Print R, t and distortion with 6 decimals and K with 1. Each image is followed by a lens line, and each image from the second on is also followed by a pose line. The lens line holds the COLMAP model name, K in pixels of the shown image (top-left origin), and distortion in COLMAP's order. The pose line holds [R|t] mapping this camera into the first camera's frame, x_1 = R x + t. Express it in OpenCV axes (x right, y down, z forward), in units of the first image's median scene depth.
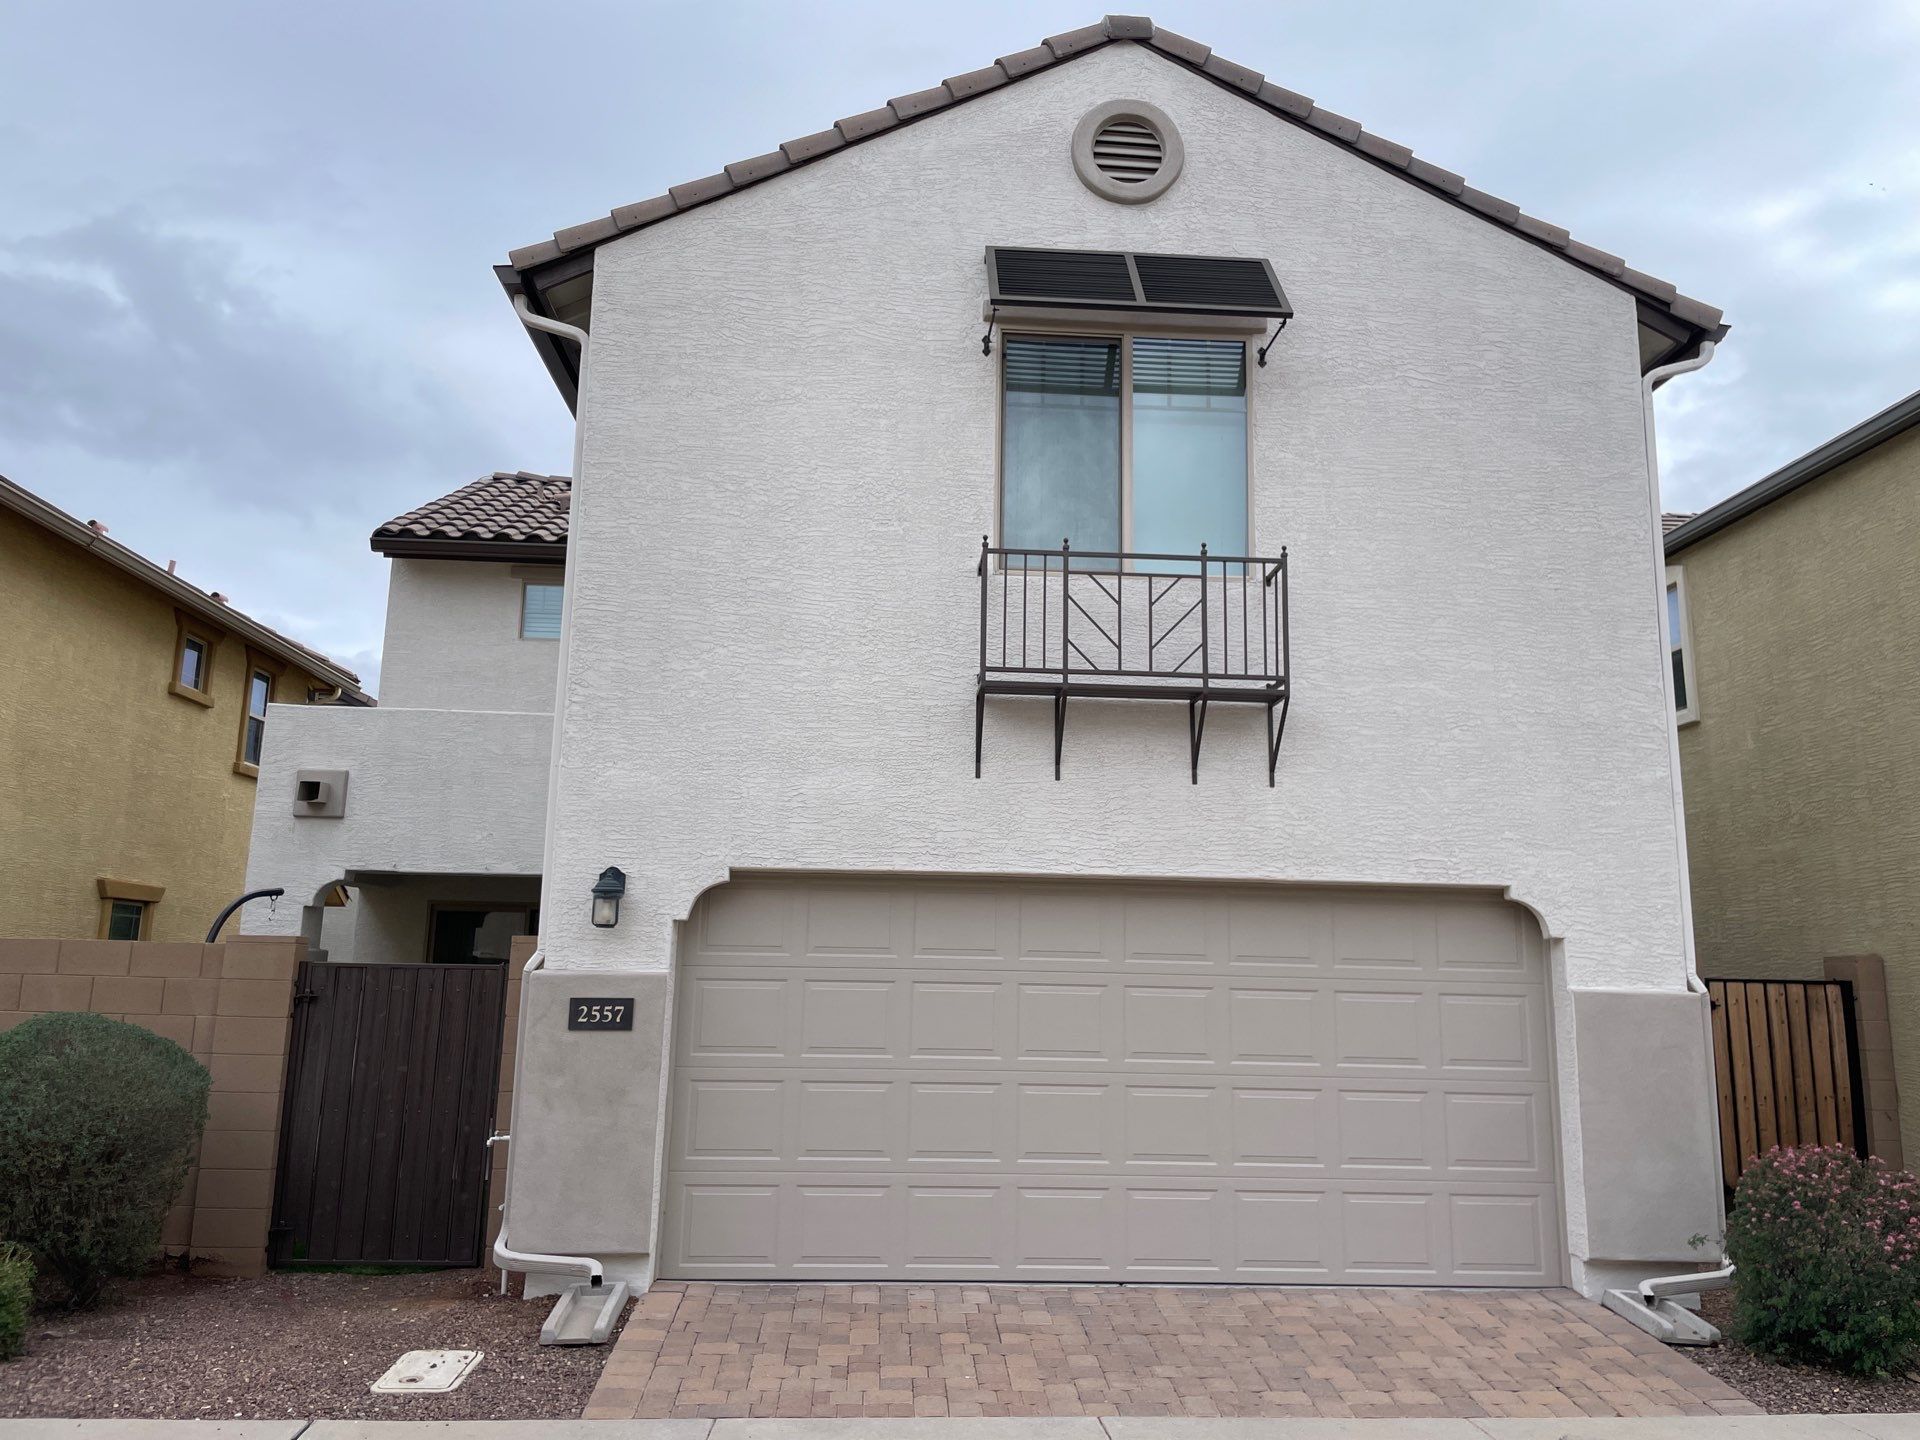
lens RADIAL K [[1445.8, 0, 984.2], [0, 1445.8, 707.9], [0, 0, 1]] dist [0.116944, -0.174070]
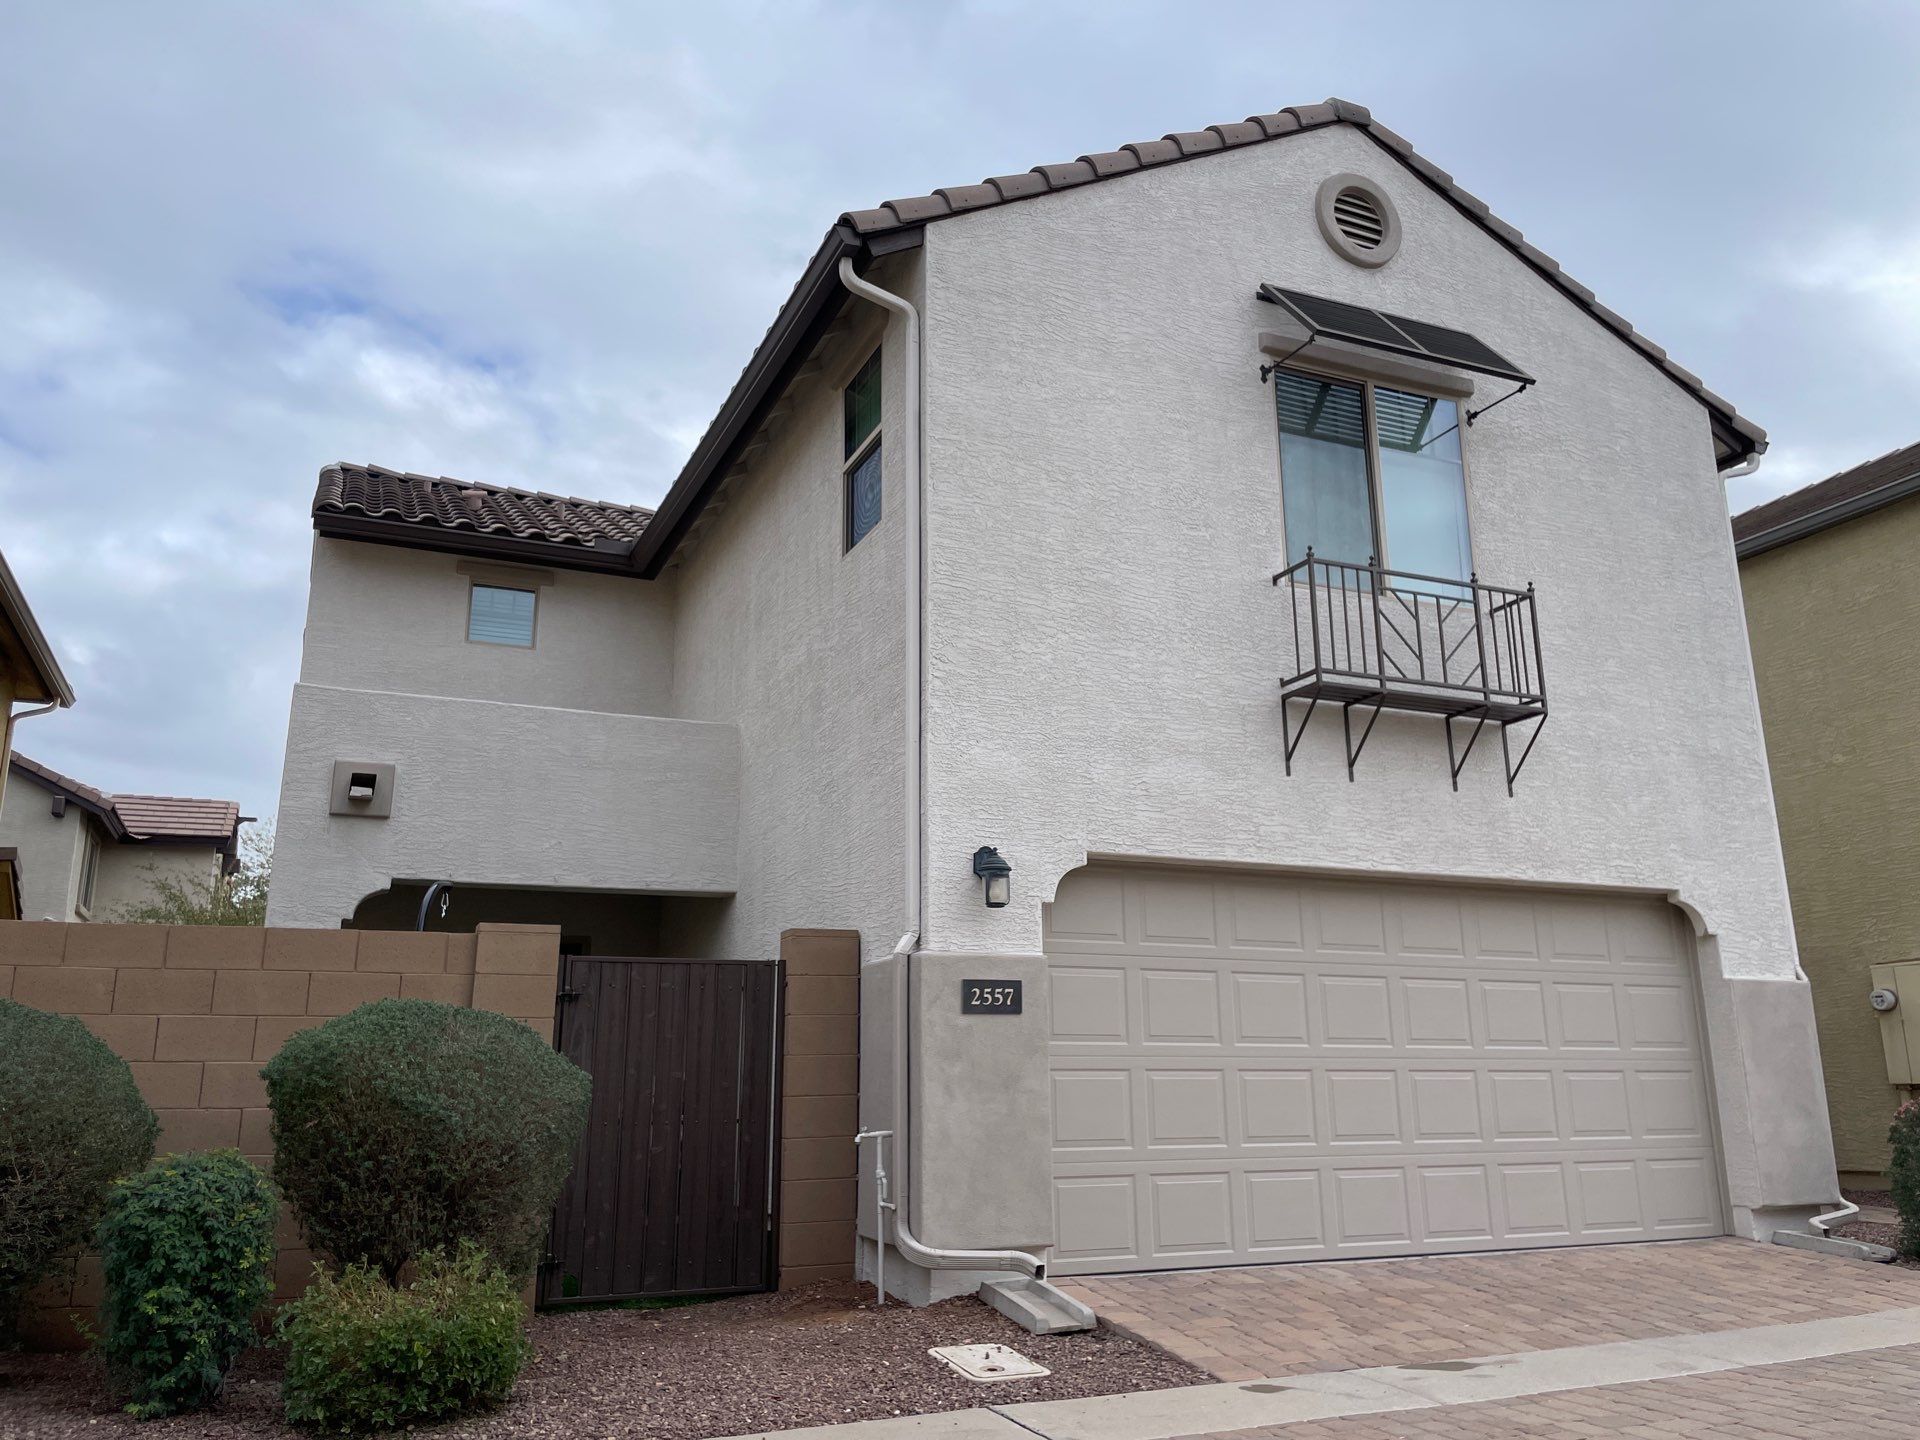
lens RADIAL K [[1429.2, 0, 960.0], [0, 1429.2, 720.0], [0, 0, 1]] dist [0.122946, -0.163737]
pose [[0.939215, 0.057977, 0.338399, -0.569833], [-0.037308, 0.997037, -0.067271, 0.085443], [-0.341297, 0.050557, 0.938595, 0.101346]]
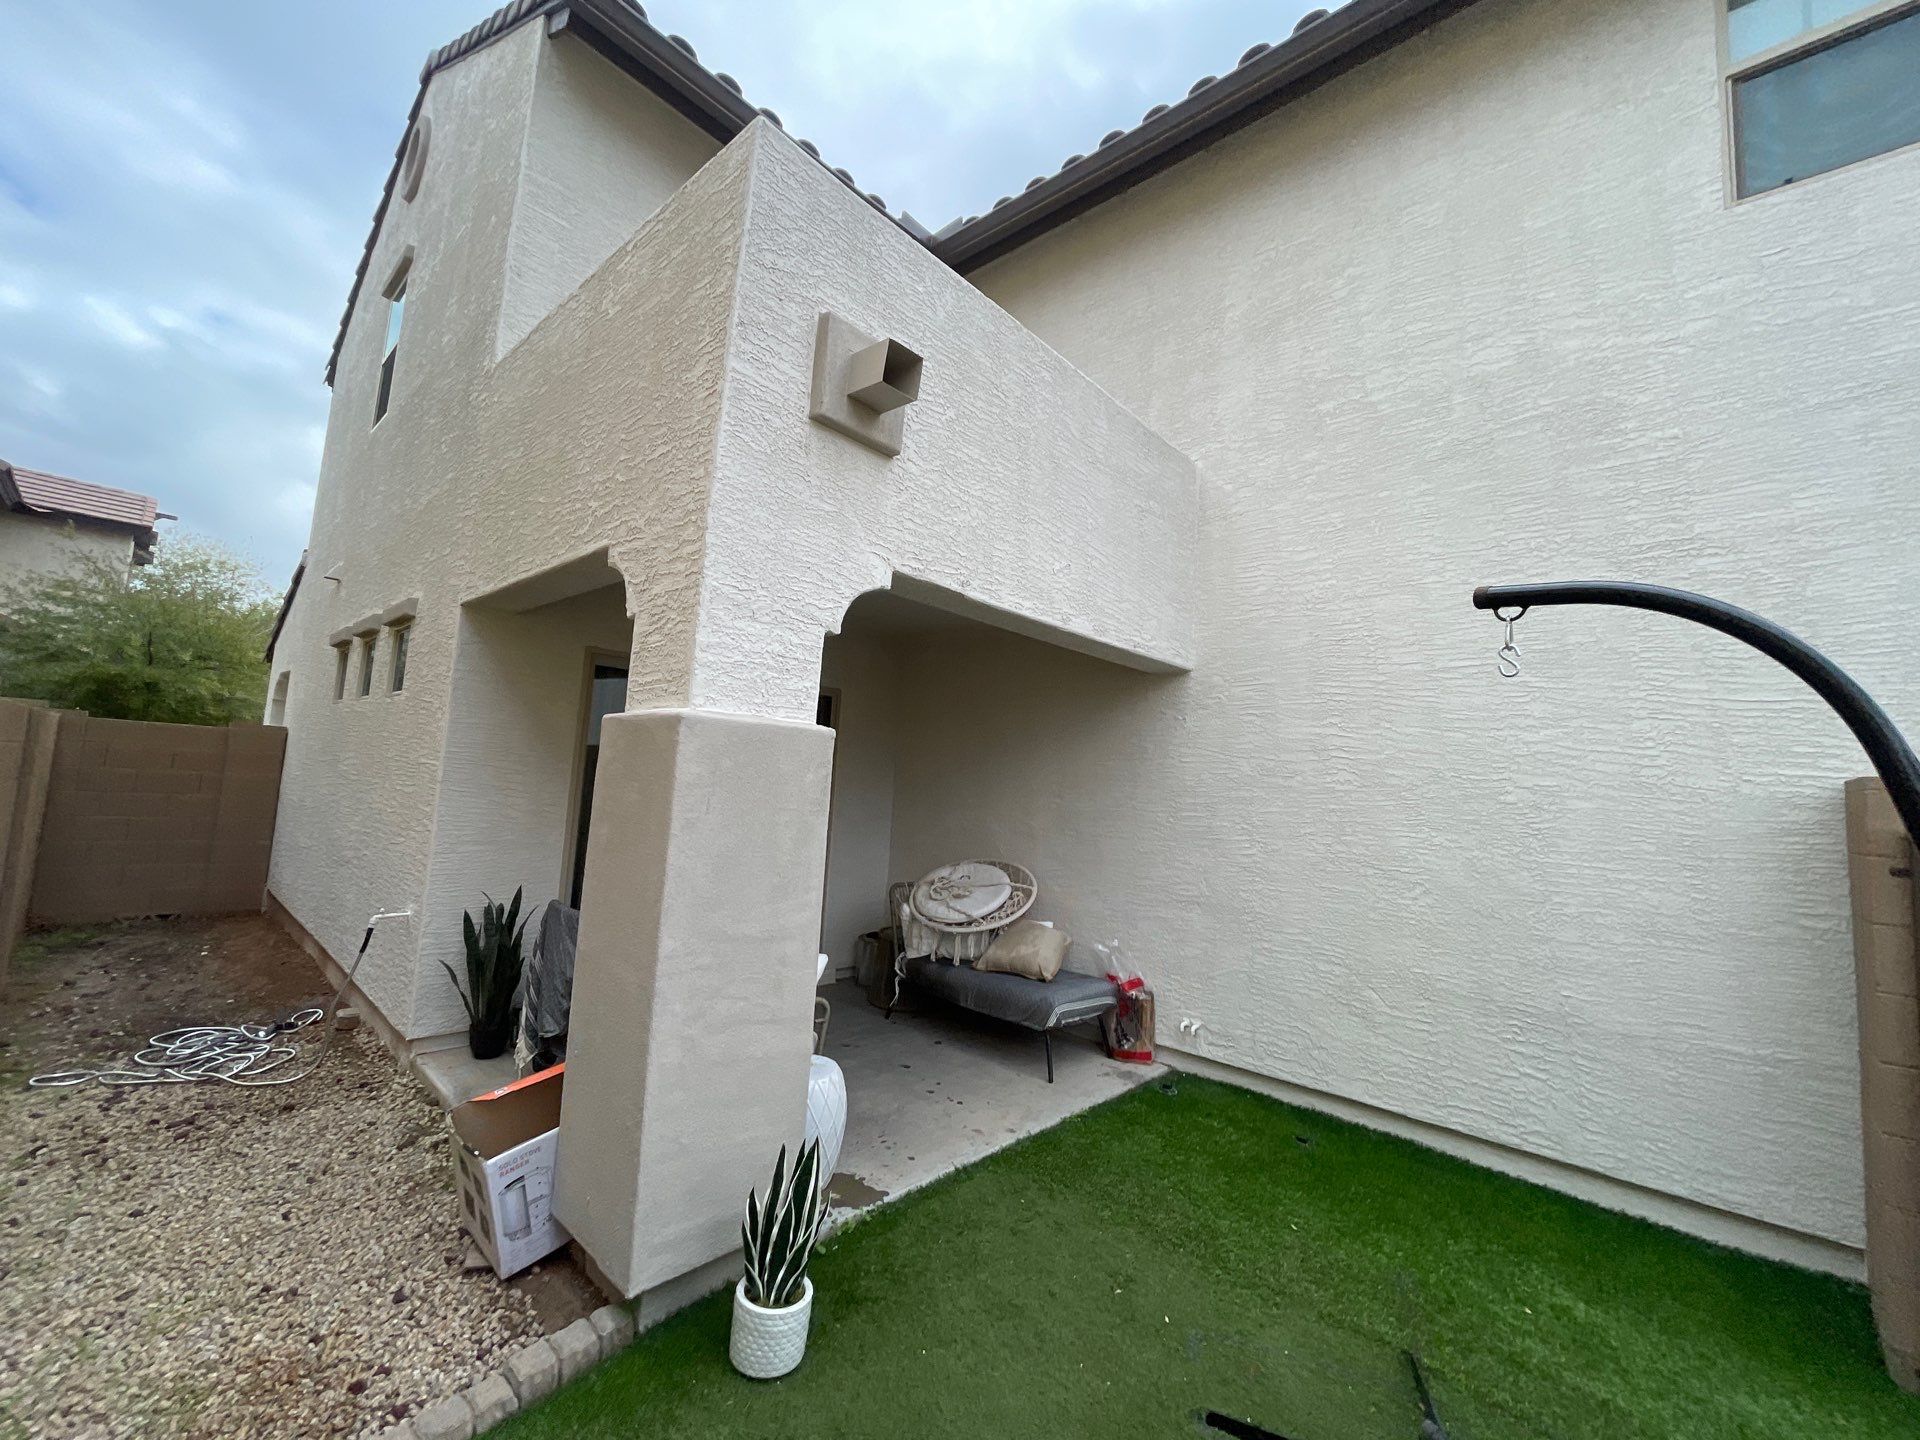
lens RADIAL K [[764.8, 0, 960.0], [0, 764.8, 720.0], [0, 0, 1]] dist [-0.000107, 0.000010]
pose [[0.726927, 0.088054, 0.681046, -0.798780], [-0.177272, 0.982193, 0.062225, 0.190033], [-0.663440, -0.165963, 0.729592, 1.098326]]
